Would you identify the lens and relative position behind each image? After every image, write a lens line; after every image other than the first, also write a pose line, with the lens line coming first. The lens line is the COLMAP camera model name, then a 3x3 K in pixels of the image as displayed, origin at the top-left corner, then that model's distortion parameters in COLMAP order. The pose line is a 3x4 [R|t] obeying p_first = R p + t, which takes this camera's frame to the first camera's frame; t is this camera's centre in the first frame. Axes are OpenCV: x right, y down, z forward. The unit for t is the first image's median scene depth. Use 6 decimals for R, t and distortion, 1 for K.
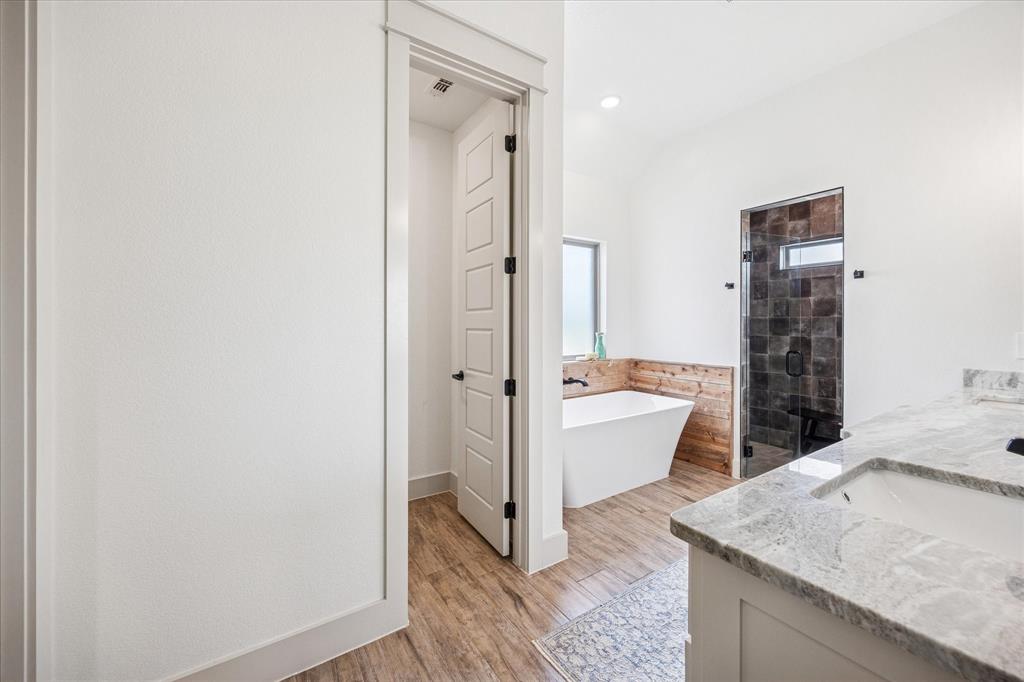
lens RADIAL K [[392.4, 0, 523.7], [0, 392.4, 324.2], [0, 0, 1]] dist [-0.001890, 0.000075]
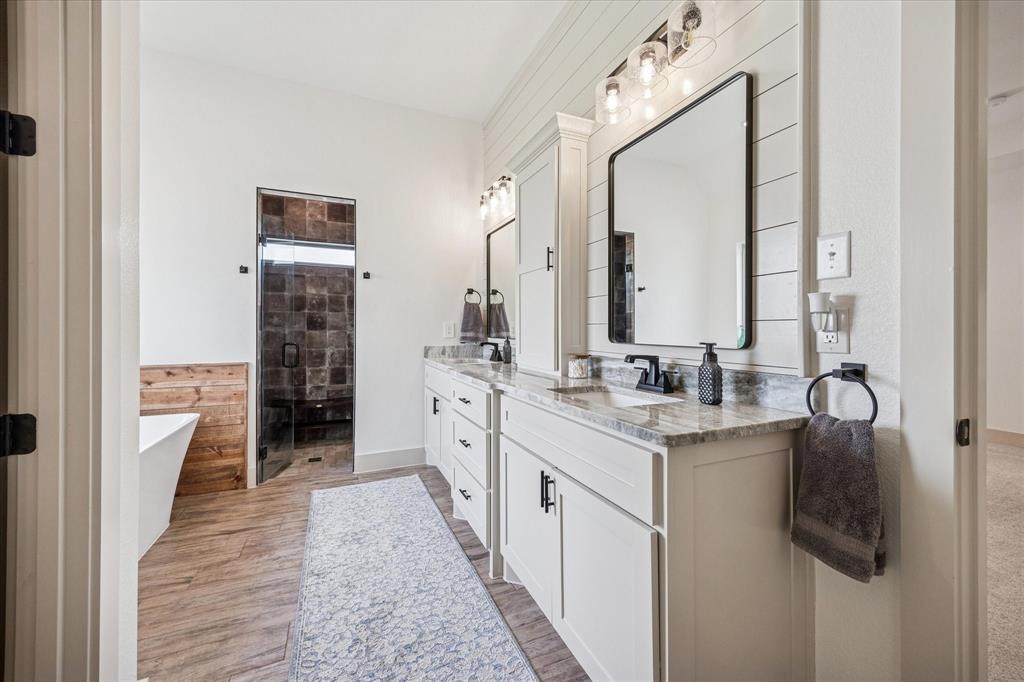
lens RADIAL K [[392.4, 0, 494.2], [0, 392.4, 329.4], [0, 0, 1]] dist [-0.001890, 0.000075]
pose [[0.194754, 0.002871, 0.980848, -0.217446], [-0.004763, 0.999987, -0.001981, 0.033861], [-0.980840, -0.004286, 0.194766, 0.289284]]
